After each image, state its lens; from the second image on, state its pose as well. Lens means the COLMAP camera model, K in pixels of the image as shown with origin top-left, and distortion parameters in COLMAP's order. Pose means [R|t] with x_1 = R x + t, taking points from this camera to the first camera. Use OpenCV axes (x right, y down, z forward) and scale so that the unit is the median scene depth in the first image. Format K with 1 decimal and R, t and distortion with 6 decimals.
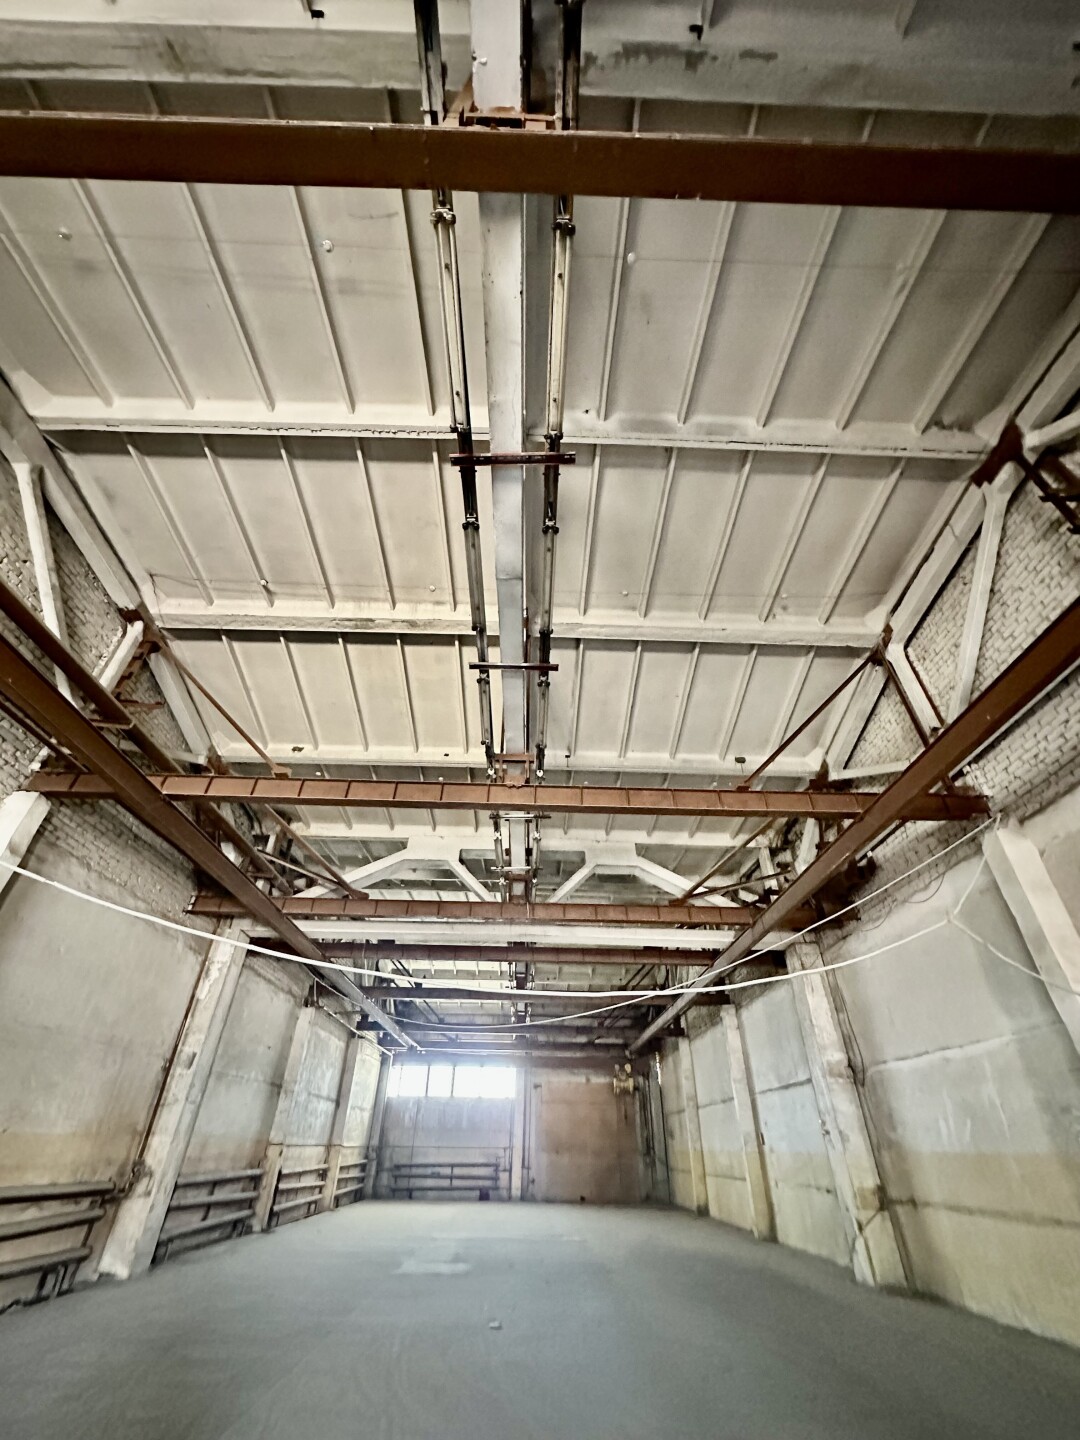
lens RADIAL K [[573.4, 0, 541.5], [0, 573.4, 723.2], [0, 0, 1]] dist [-0.003919, 0.001011]
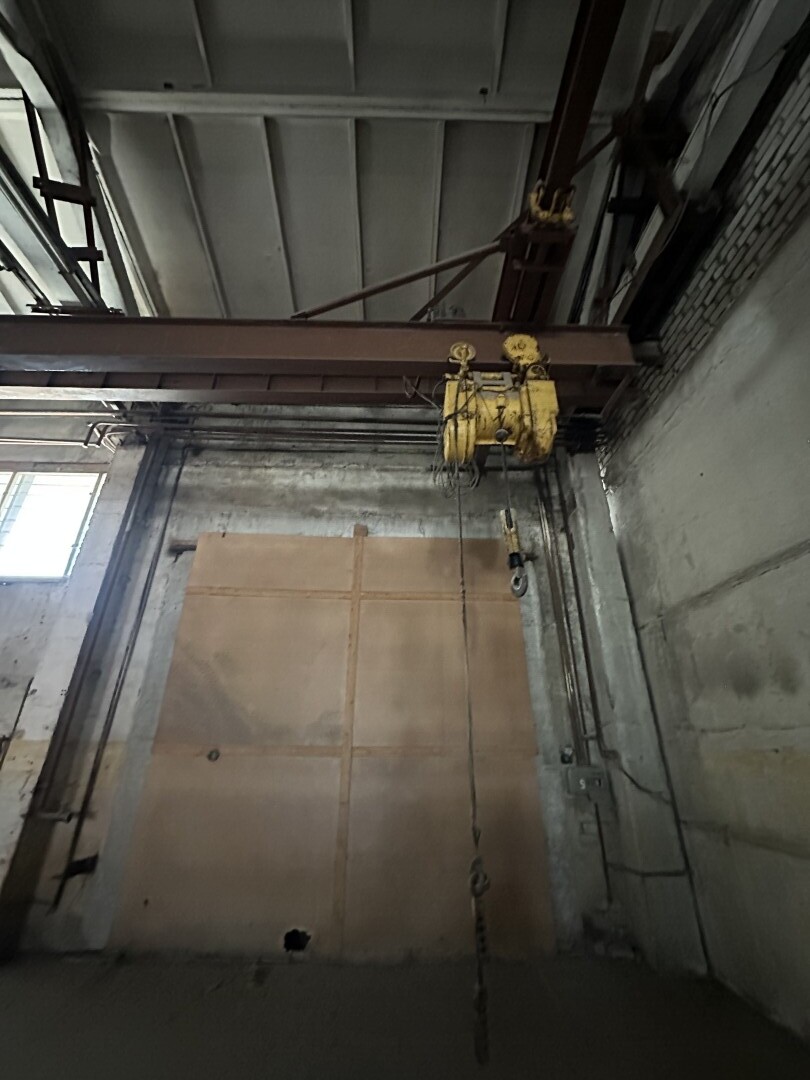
lens RADIAL K [[430.0, 0, 404.4], [0, 430.0, 546.3], [0, 0, 1]] dist [-0.003919, 0.001011]
pose [[0.999953, -0.008934, -0.003847, 0.107967], [0.009538, 0.978242, 0.207248, 0.609099], [0.001912, -0.207275, 0.978281, 0.816149]]
